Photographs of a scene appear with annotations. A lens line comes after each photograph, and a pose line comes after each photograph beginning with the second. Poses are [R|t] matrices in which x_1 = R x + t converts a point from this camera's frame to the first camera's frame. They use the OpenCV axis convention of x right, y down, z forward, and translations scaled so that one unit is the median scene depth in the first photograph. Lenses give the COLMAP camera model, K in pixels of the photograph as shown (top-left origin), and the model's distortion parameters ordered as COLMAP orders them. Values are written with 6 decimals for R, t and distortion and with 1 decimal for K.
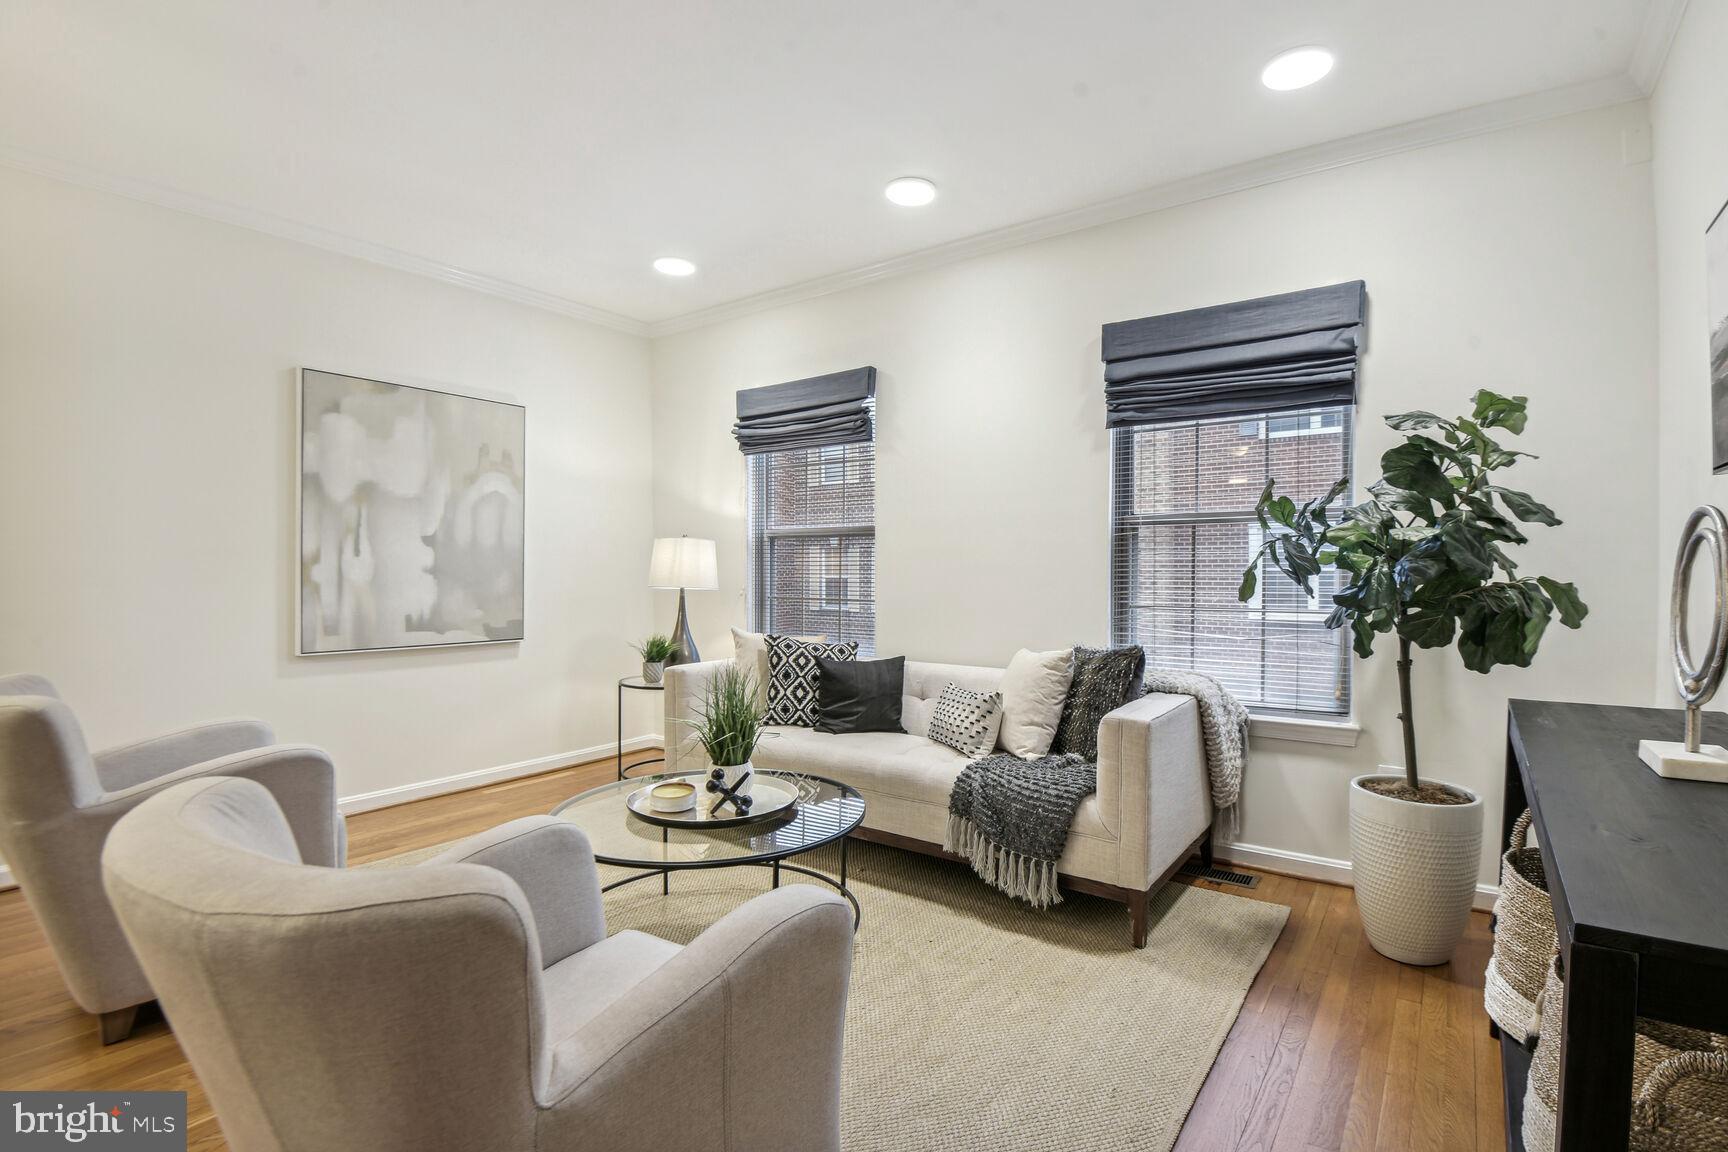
lens RADIAL K [[829.7, 0, 863.9], [0, 829.7, 574.5], [0, 0, 1]] dist [-0.037367, -0.000827]
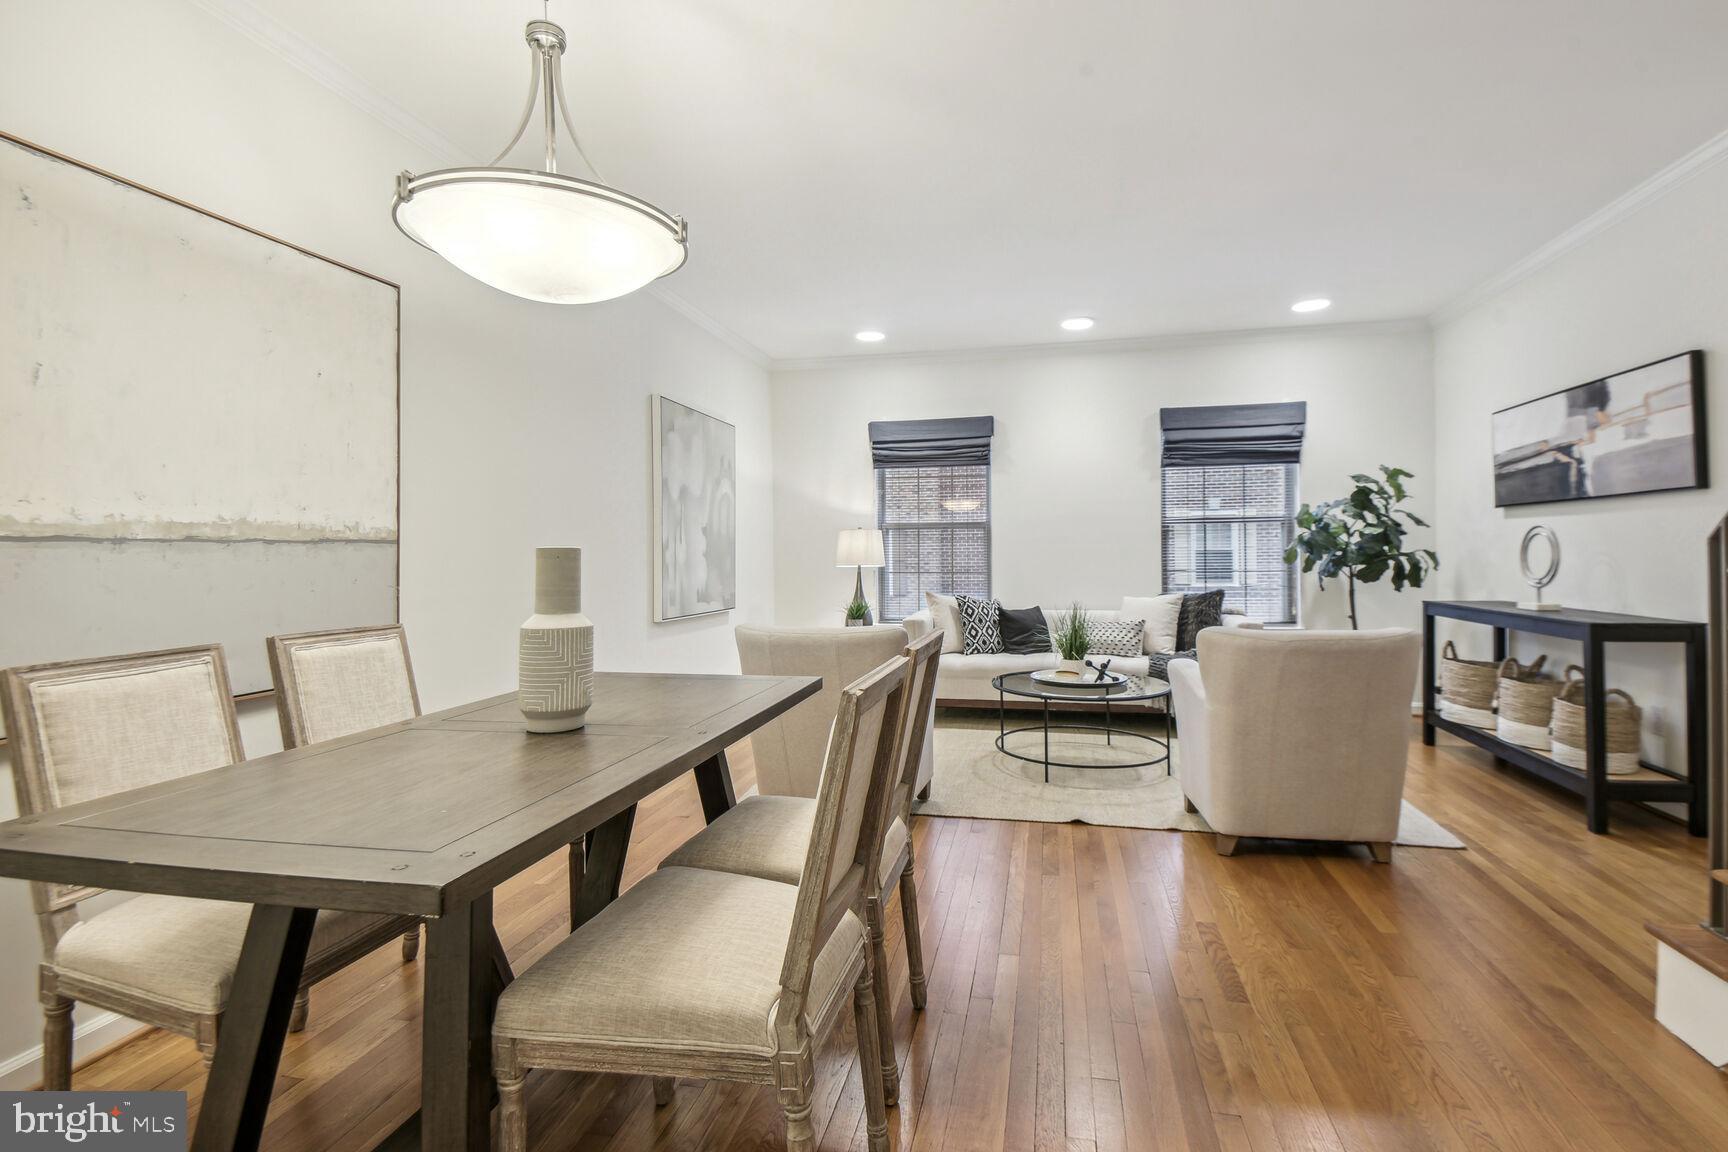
lens RADIAL K [[806.0, 0, 885.1], [0, 806.0, 548.6], [0, 0, 1]] dist [0.018170, -0.019029]
pose [[0.913502, -0.005854, 0.406793, -0.865675], [0.012940, 0.999809, -0.014671, 0.008565], [-0.406629, 0.018666, 0.913403, -0.287230]]
